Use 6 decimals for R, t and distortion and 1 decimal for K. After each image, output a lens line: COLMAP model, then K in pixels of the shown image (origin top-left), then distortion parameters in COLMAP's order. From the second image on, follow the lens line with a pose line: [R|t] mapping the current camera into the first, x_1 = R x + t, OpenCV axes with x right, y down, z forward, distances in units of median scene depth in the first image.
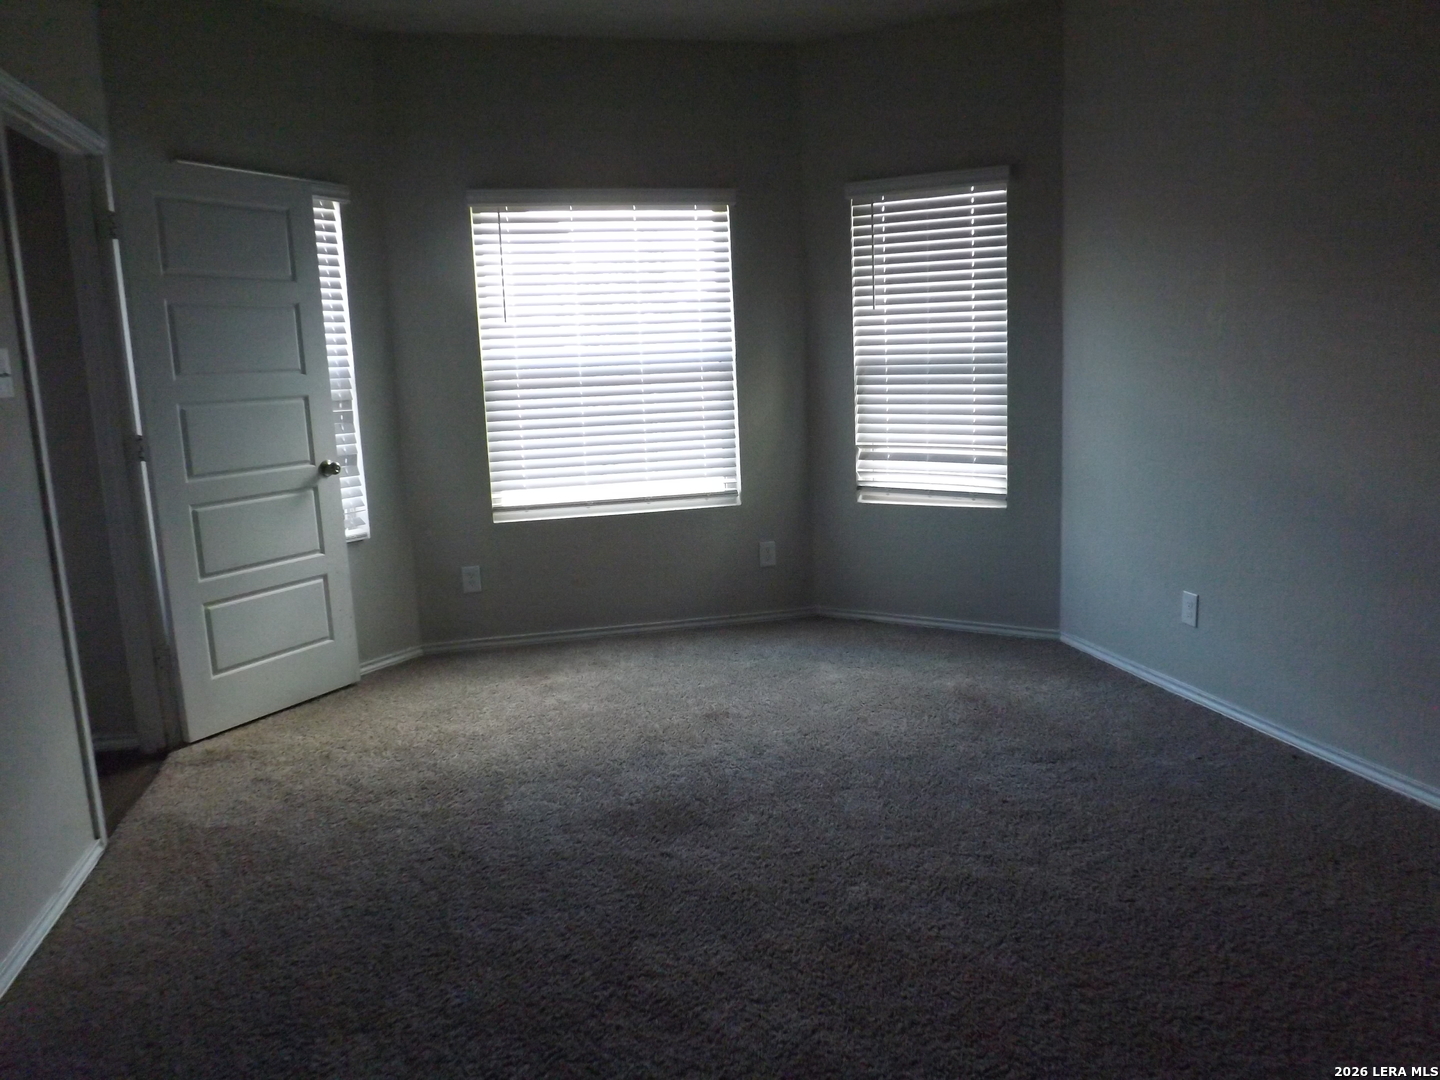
lens RADIAL K [[1061.4, 0, 720.0], [0, 1061.4, 540.0], [0, 0, 1]] dist [-0.046827, 0.002526]
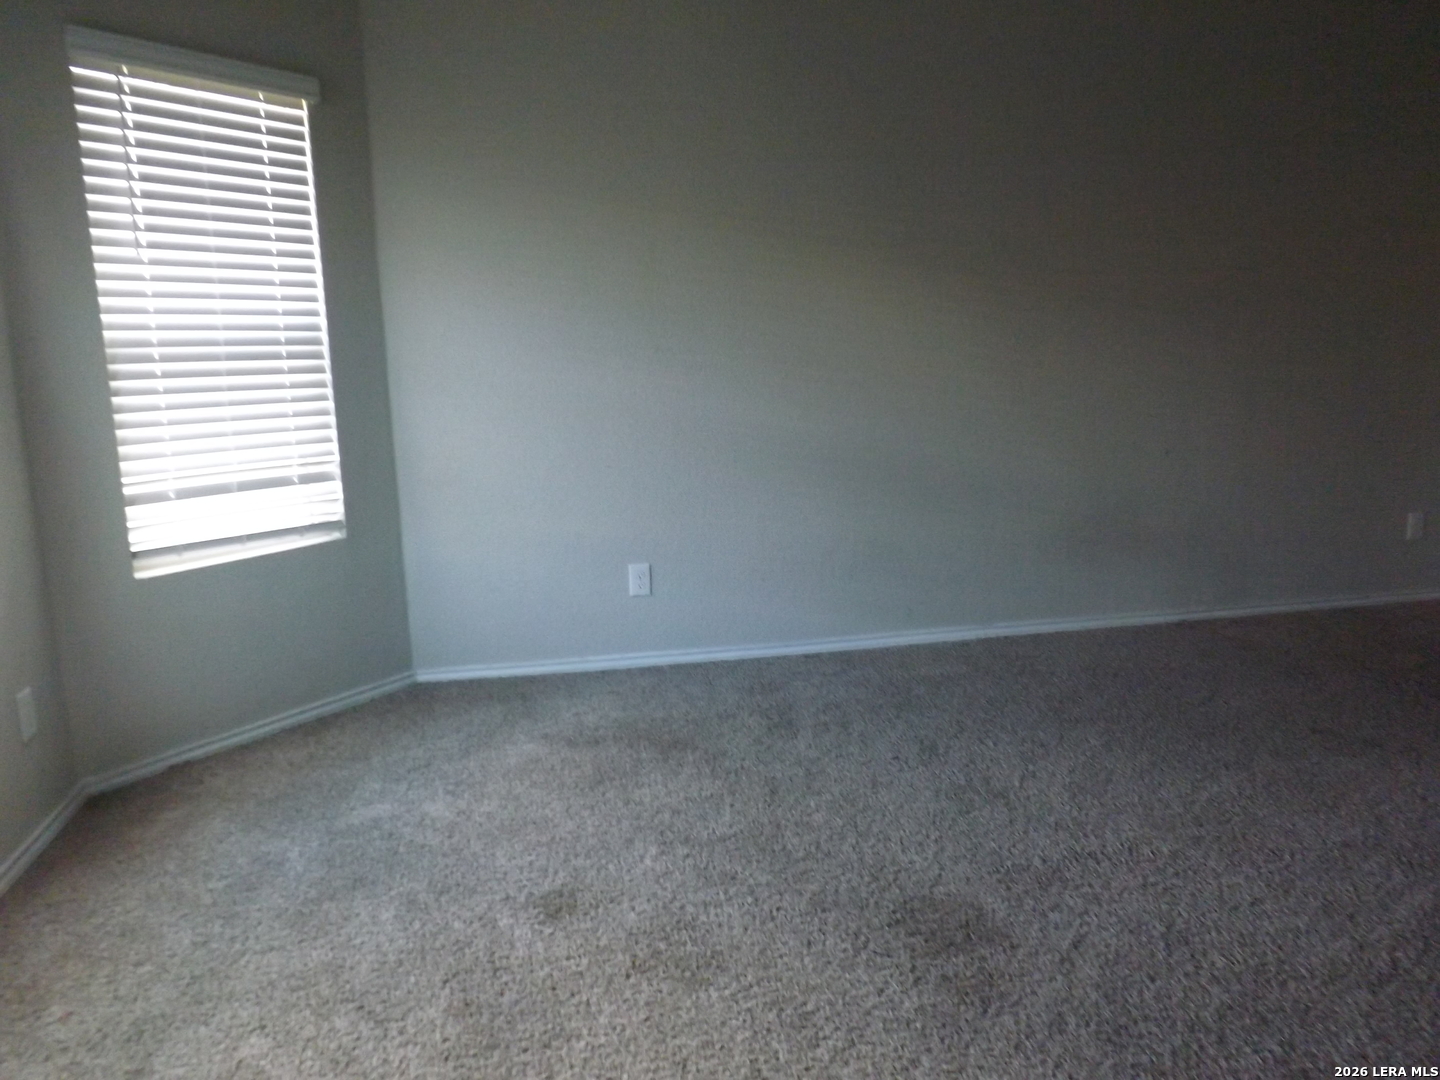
lens RADIAL K [[1061.4, 0, 720.0], [0, 1061.4, 540.0], [0, 0, 1]] dist [-0.046827, 0.002526]
pose [[0.042315, -0.158721, 0.986416, -0.465278], [0.172780, 0.973588, 0.149244, -0.095044], [-0.984051, 0.164118, 0.068621, 0.686528]]
